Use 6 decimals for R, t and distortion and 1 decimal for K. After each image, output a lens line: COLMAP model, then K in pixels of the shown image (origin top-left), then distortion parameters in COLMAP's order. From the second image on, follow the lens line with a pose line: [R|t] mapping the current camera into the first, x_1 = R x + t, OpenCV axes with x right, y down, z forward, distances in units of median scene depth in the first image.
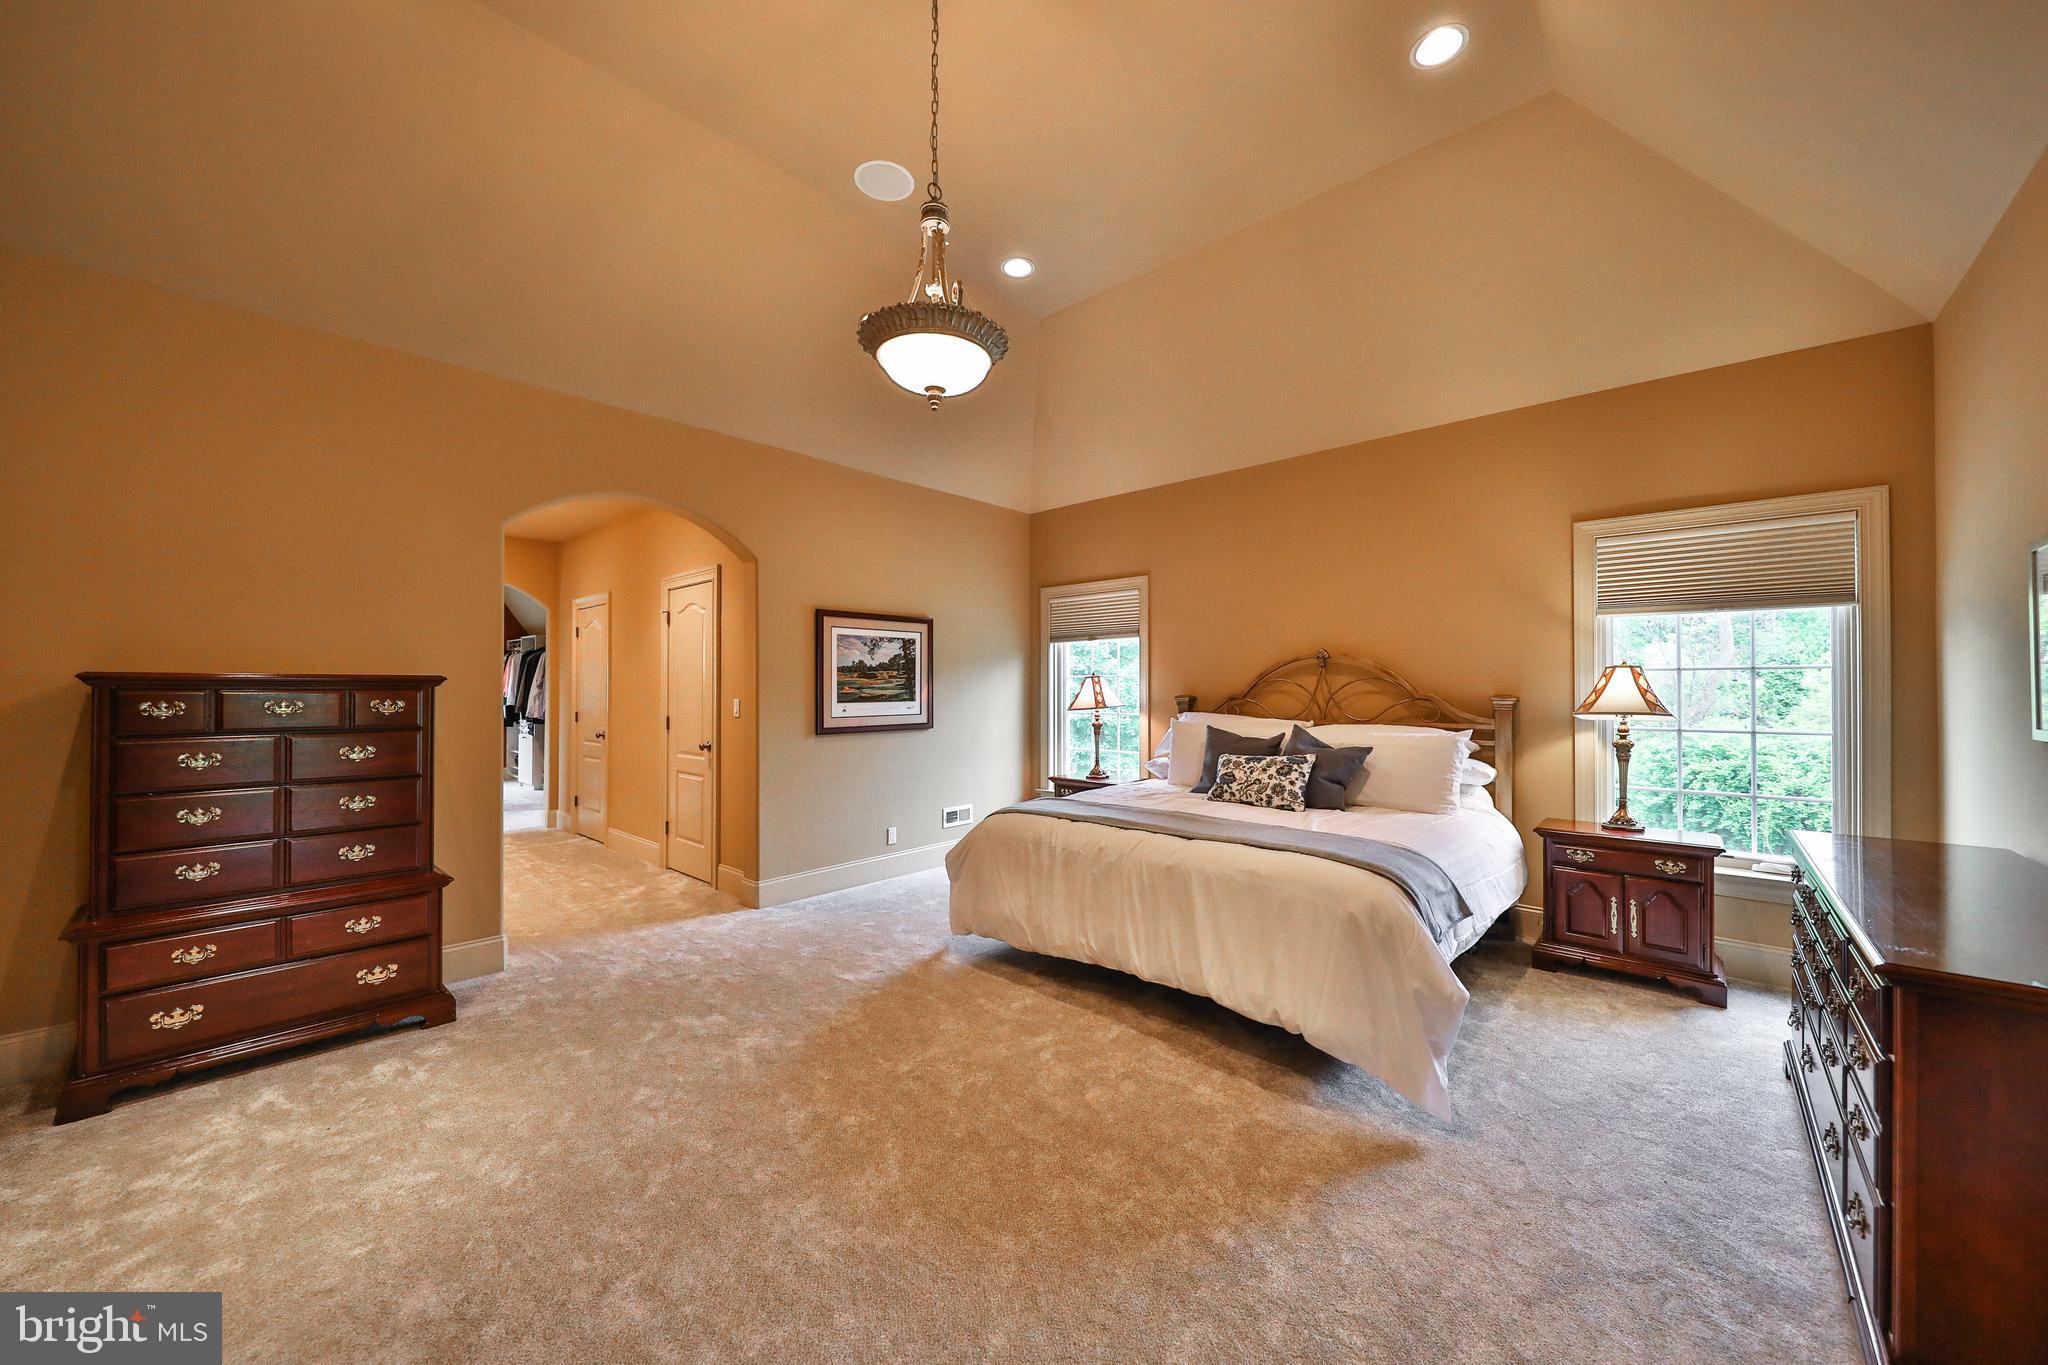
lens RADIAL K [[733.5, 0, 1020.4], [0, 733.5, 689.9], [0, 0, 1]] dist [0.090630, -0.003217]
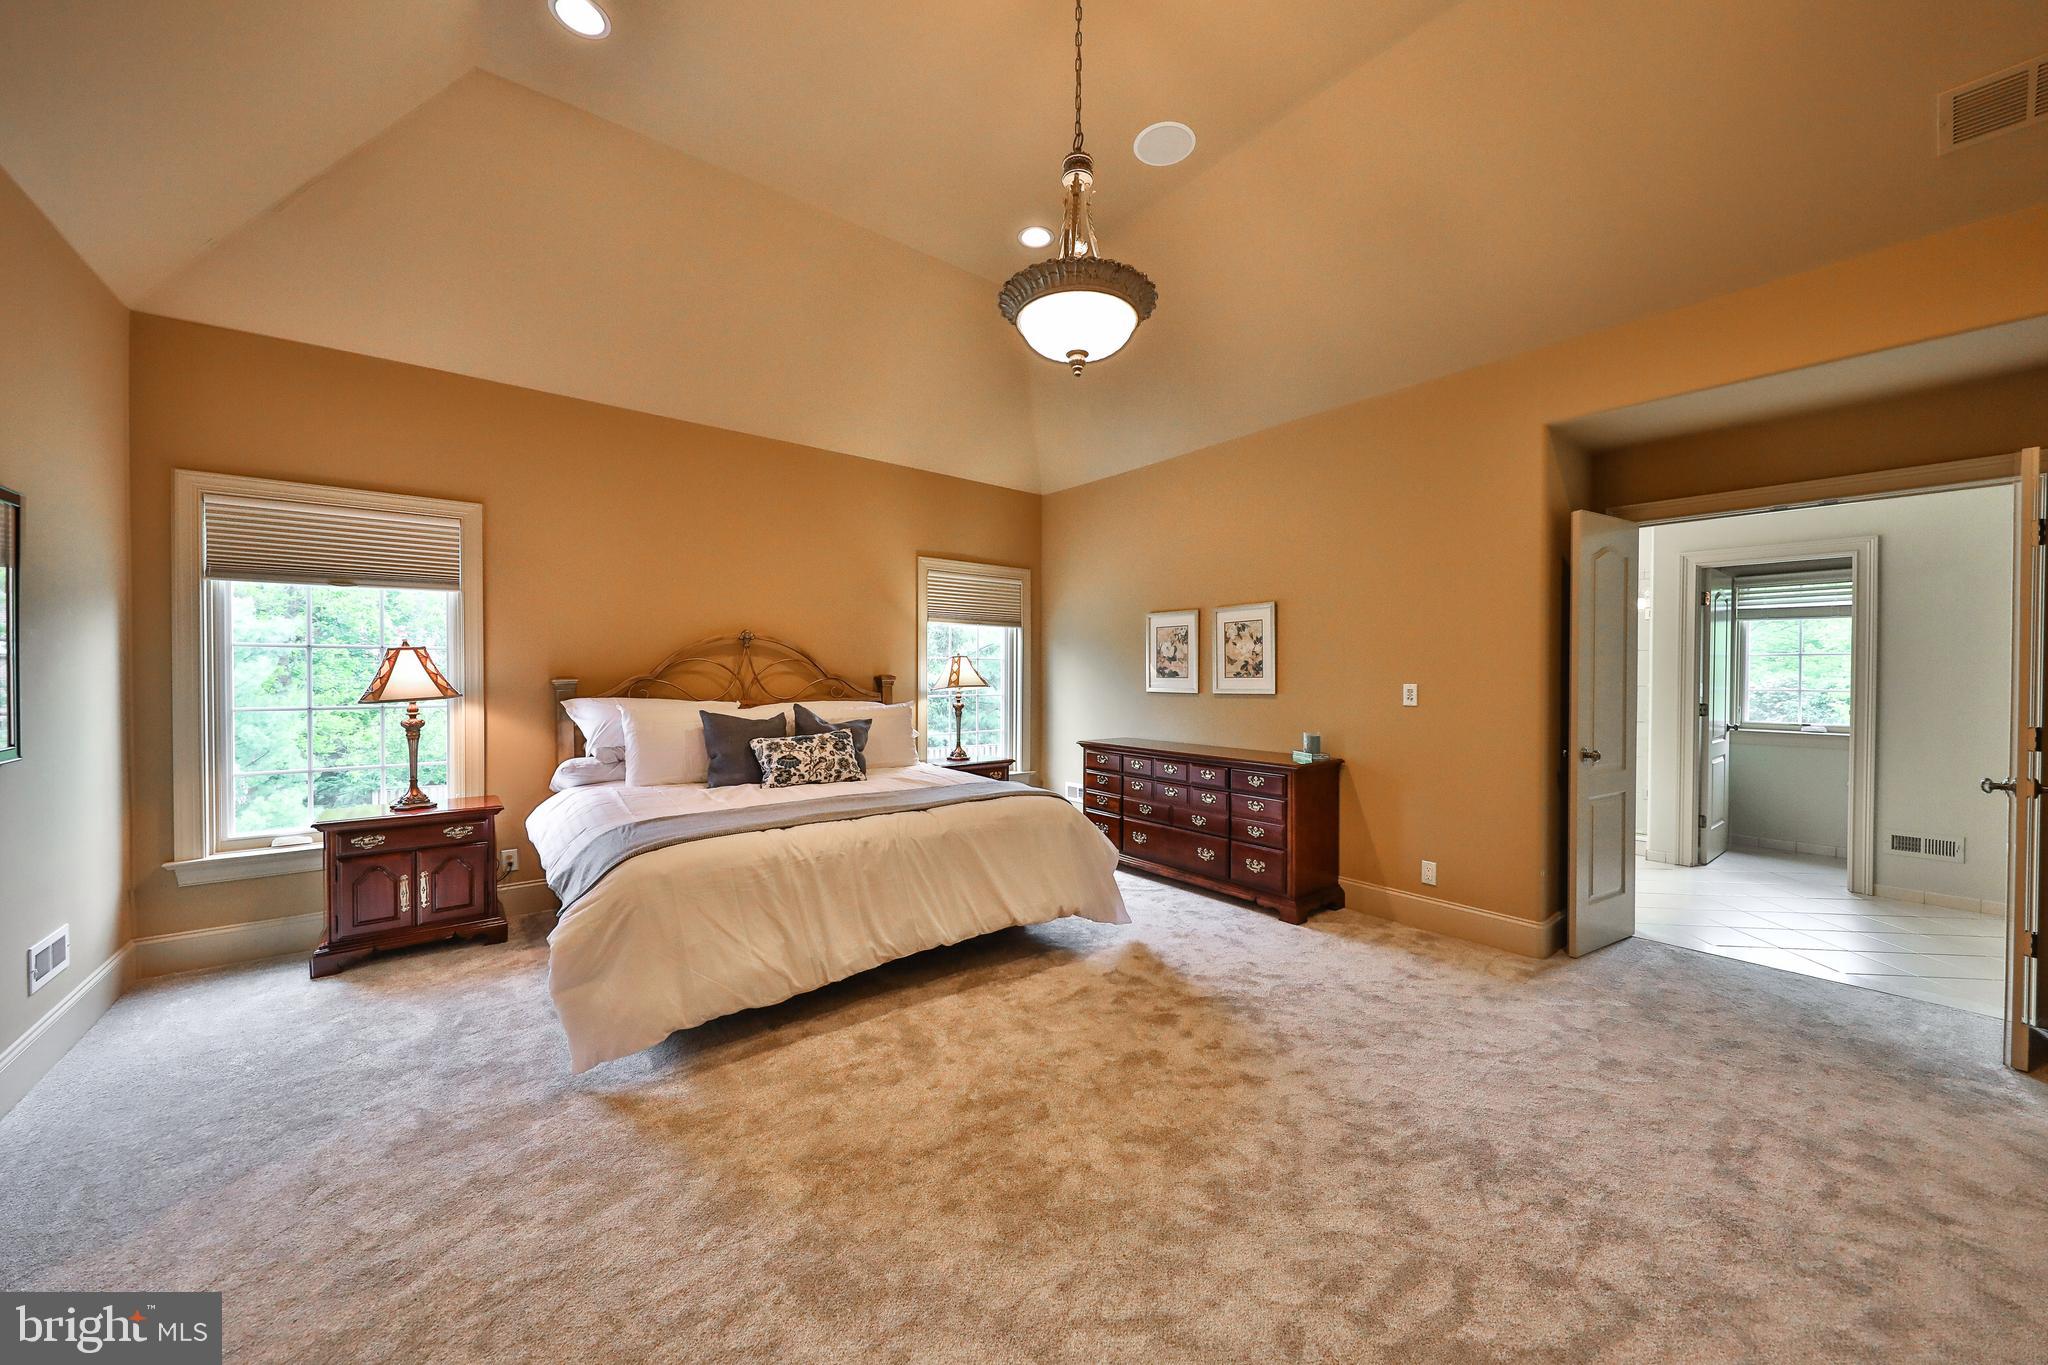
lens RADIAL K [[740.8, 0, 1024.0], [0, 740.8, 682.5], [0, 0, 1]] dist [-0.000253, -0.003375]
pose [[0.155532, -0.010656, 0.987773, -0.655166], [-0.004443, 0.999924, 0.011487, 0.003739], [-0.987821, -0.006175, 0.155473, 0.569809]]
